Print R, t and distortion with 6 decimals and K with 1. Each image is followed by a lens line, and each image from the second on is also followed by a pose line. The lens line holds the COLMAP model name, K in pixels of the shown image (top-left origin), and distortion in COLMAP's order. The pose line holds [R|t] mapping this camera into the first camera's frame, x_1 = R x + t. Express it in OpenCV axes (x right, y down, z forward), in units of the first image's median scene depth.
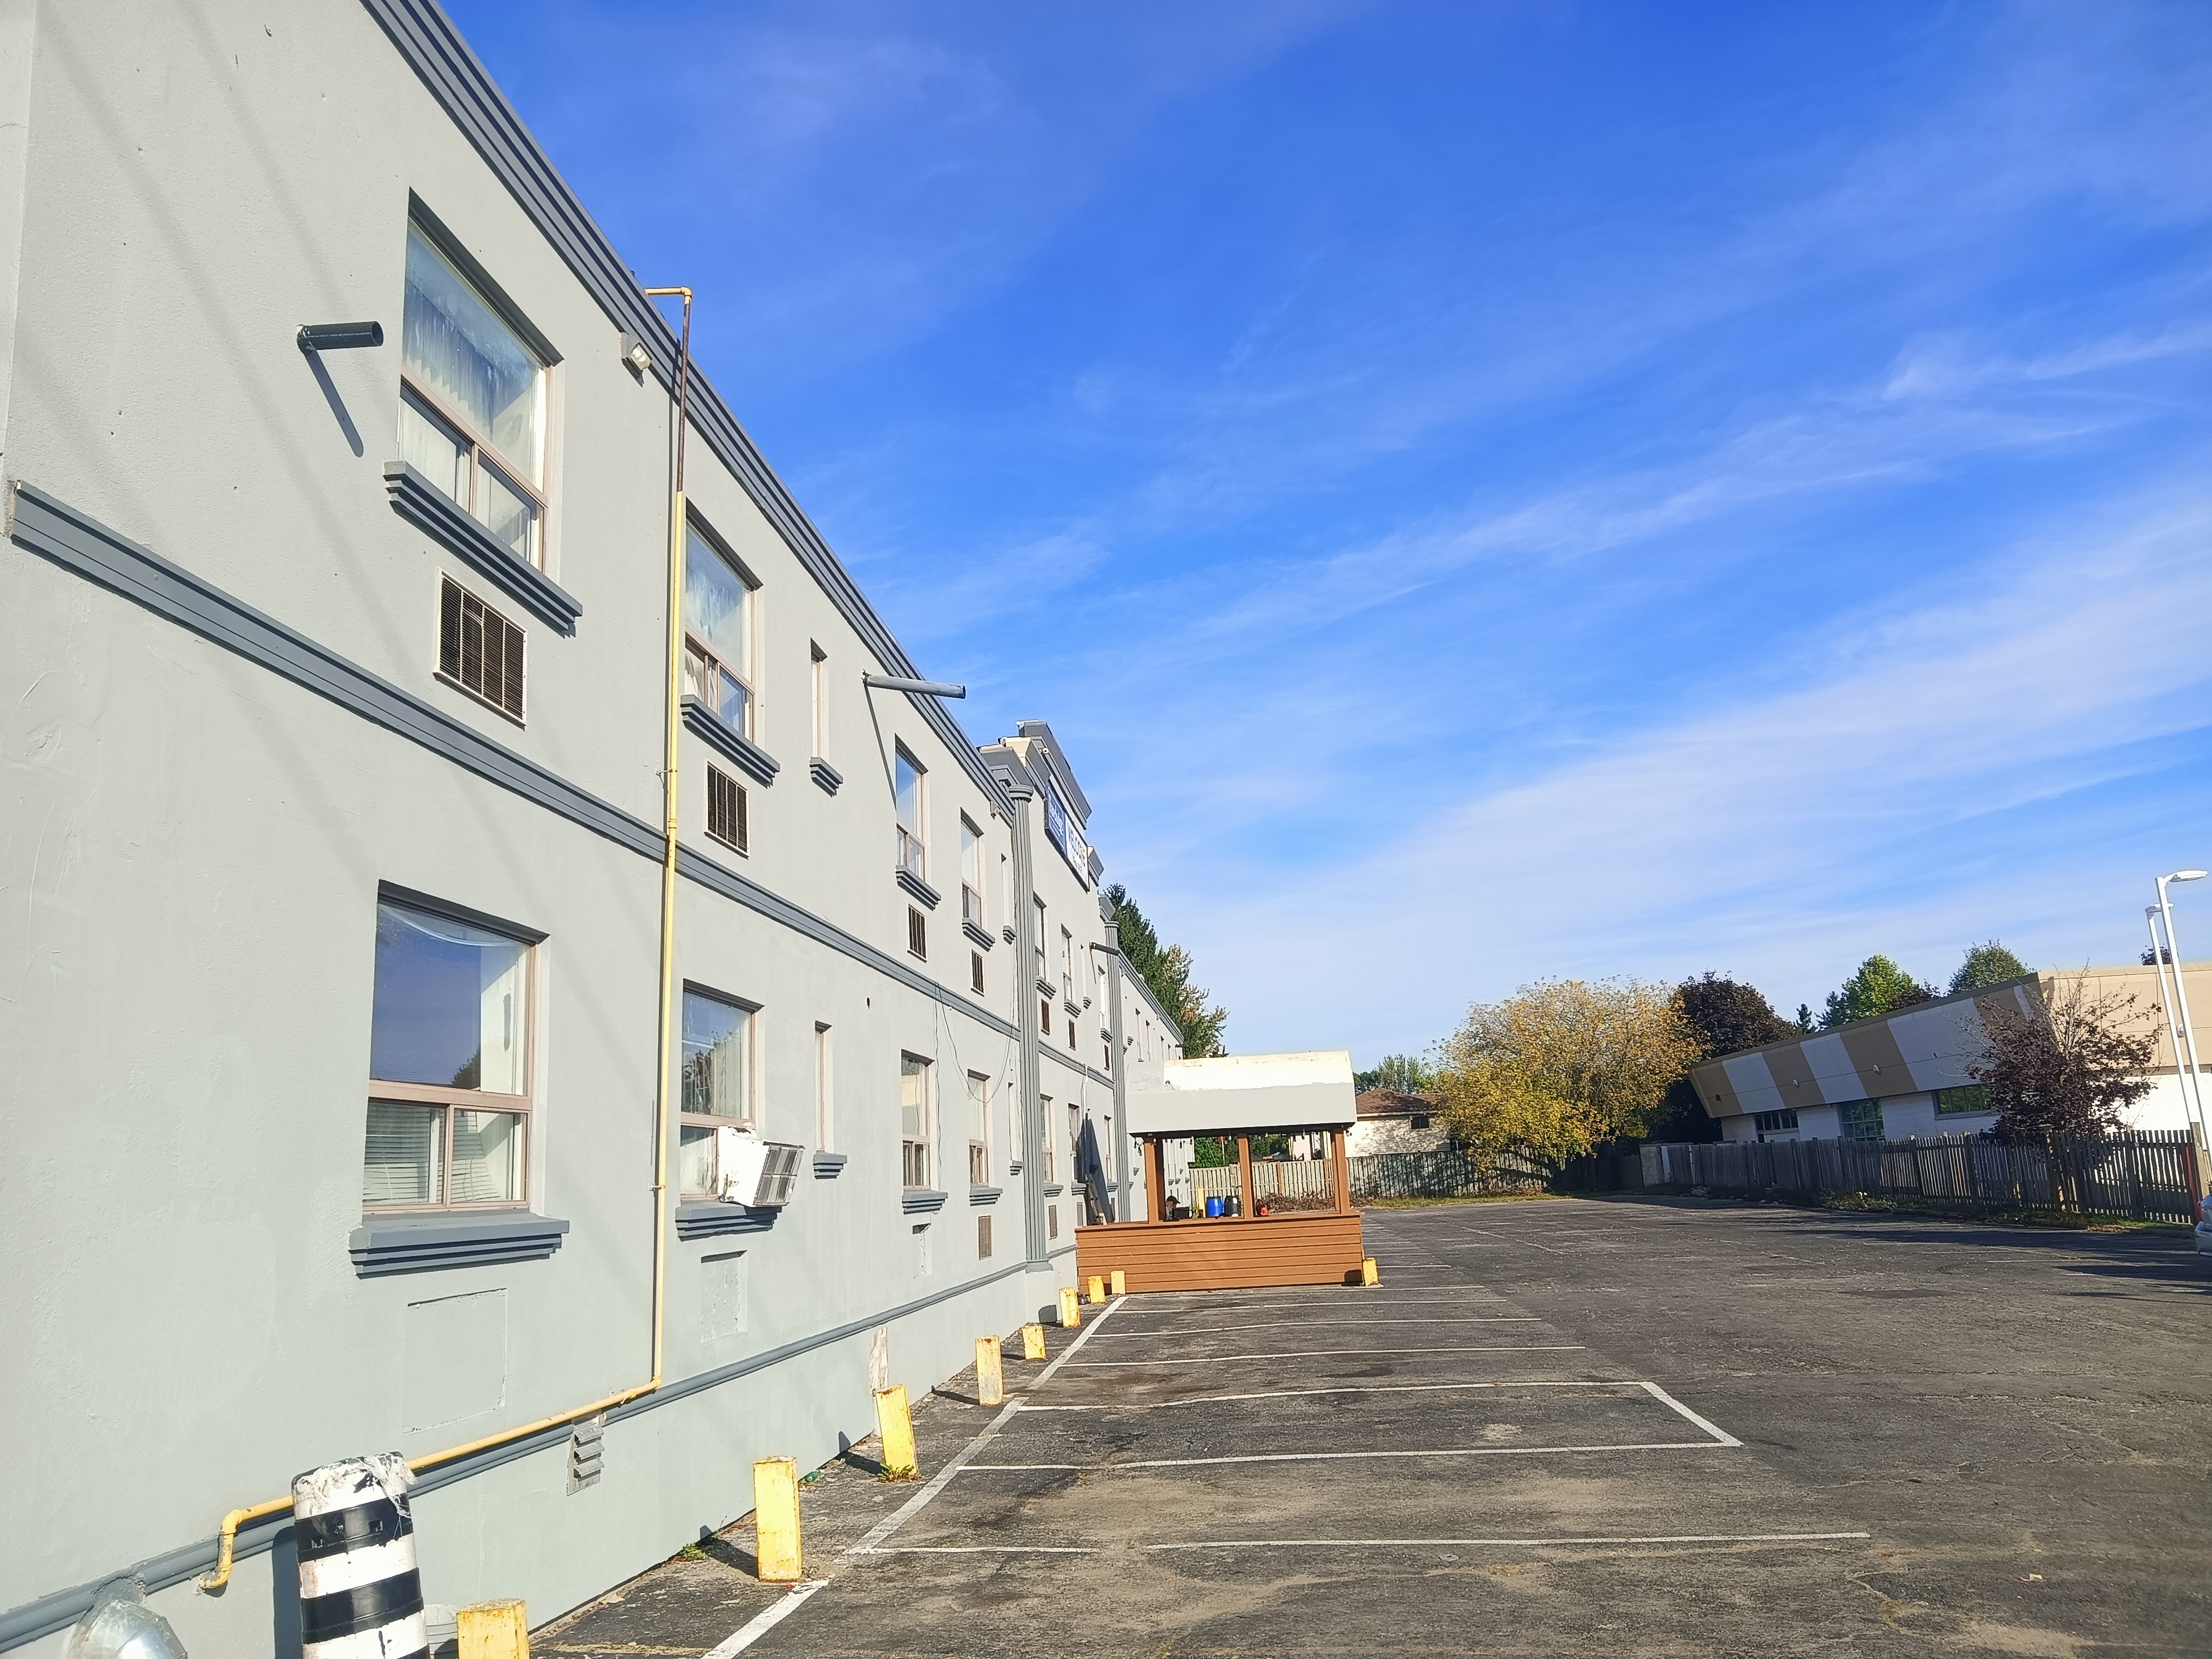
lens RADIAL K [[1614.5, 0, 1106.0], [0, 1614.5, 829.5], [0, 0, 1]] dist [0.038623, -0.076250]
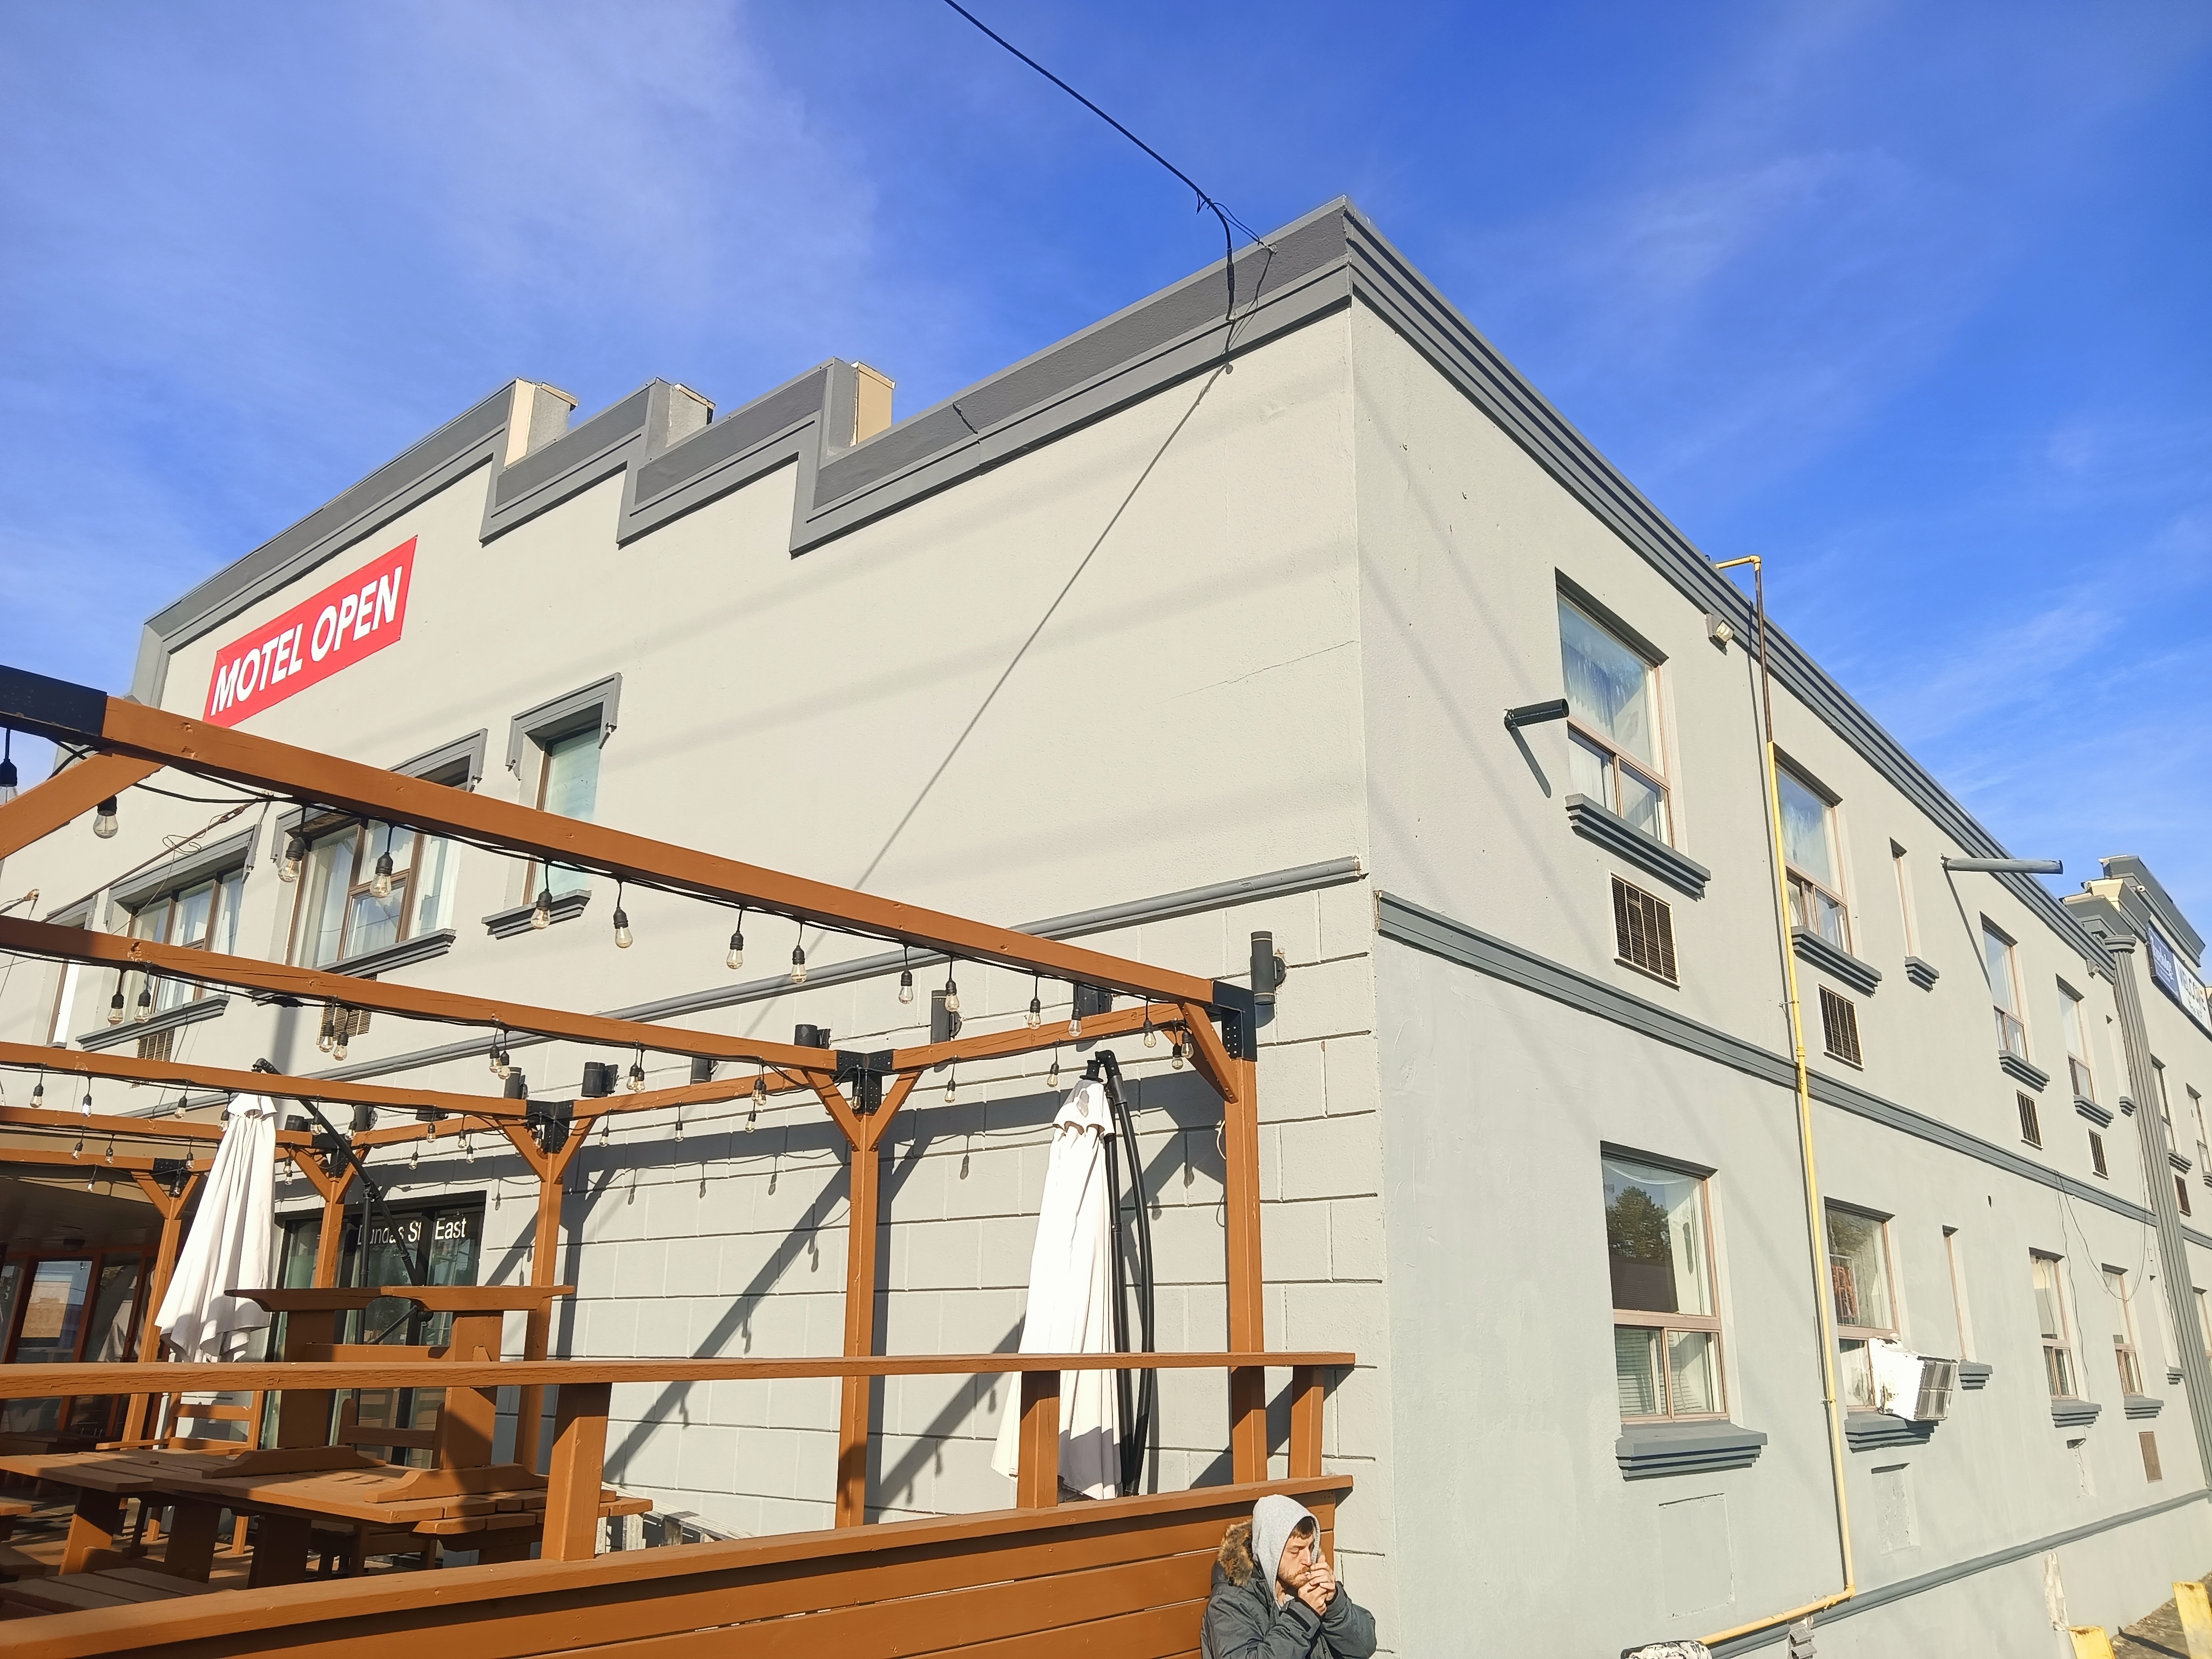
lens RADIAL K [[1614.5, 0, 1106.0], [0, 1614.5, 829.5], [0, 0, 1]] dist [0.038623, -0.076250]
pose [[0.827512, -0.109991, -0.550569, -0.037012], [0.062821, 0.992604, -0.103879, -0.062092], [0.557923, 0.051374, 0.828301, -0.145284]]
